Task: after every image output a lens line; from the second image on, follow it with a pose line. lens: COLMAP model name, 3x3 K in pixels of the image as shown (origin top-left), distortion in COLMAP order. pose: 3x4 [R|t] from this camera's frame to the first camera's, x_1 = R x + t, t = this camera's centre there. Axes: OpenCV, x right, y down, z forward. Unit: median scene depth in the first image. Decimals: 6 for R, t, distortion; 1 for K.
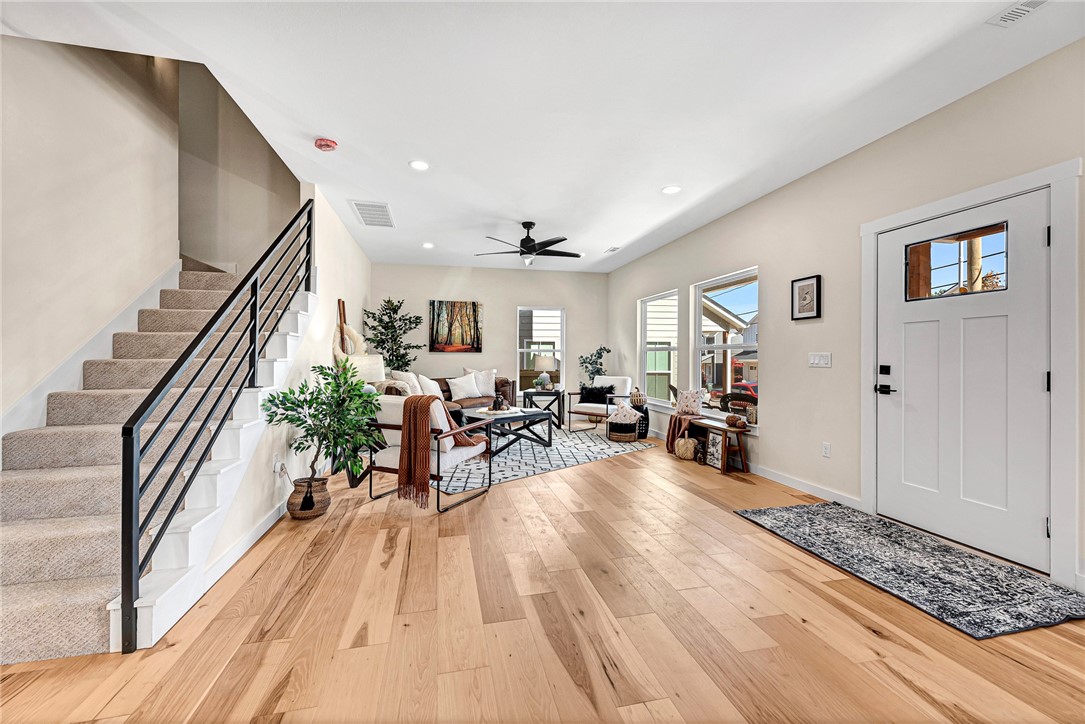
lens RADIAL K [[431.8, 0, 539.2], [0, 431.8, 353.1], [0, 0, 1]] dist [0.005965, -0.000352]
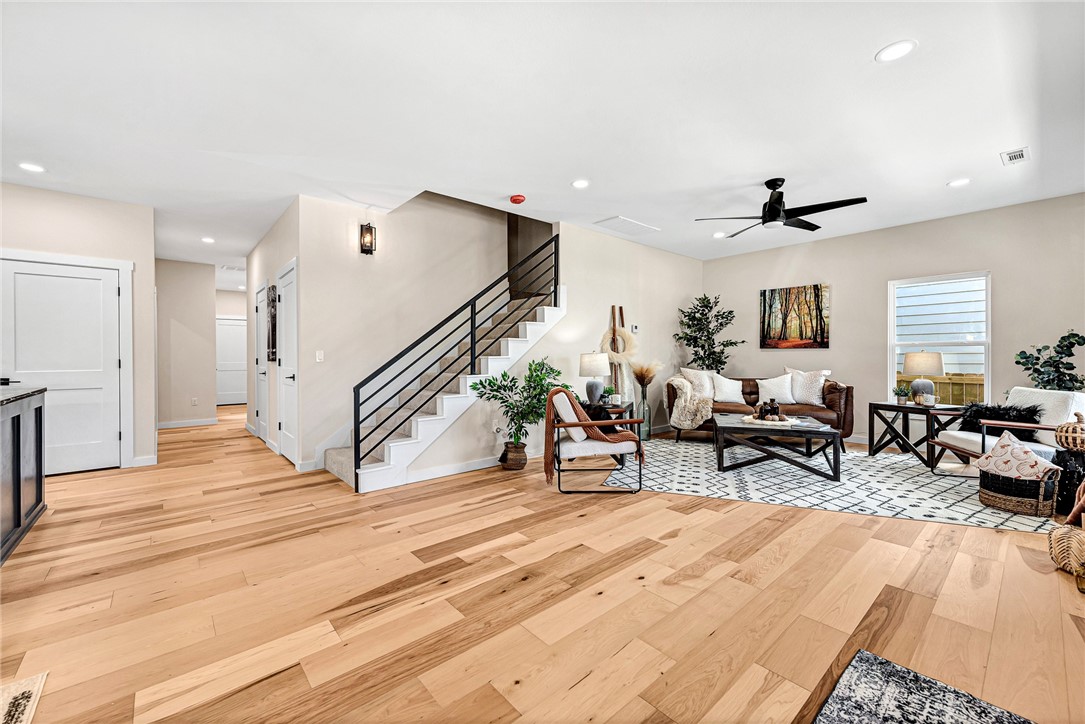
lens RADIAL K [[431.8, 0, 539.2], [0, 431.8, 353.1], [0, 0, 1]] dist [0.005965, -0.000352]
pose [[0.470177, -0.007950, -0.882536, 0.403938], [0.011552, 0.999929, -0.002853, 0.004485], [0.882496, -0.008853, 0.470236, 0.232692]]
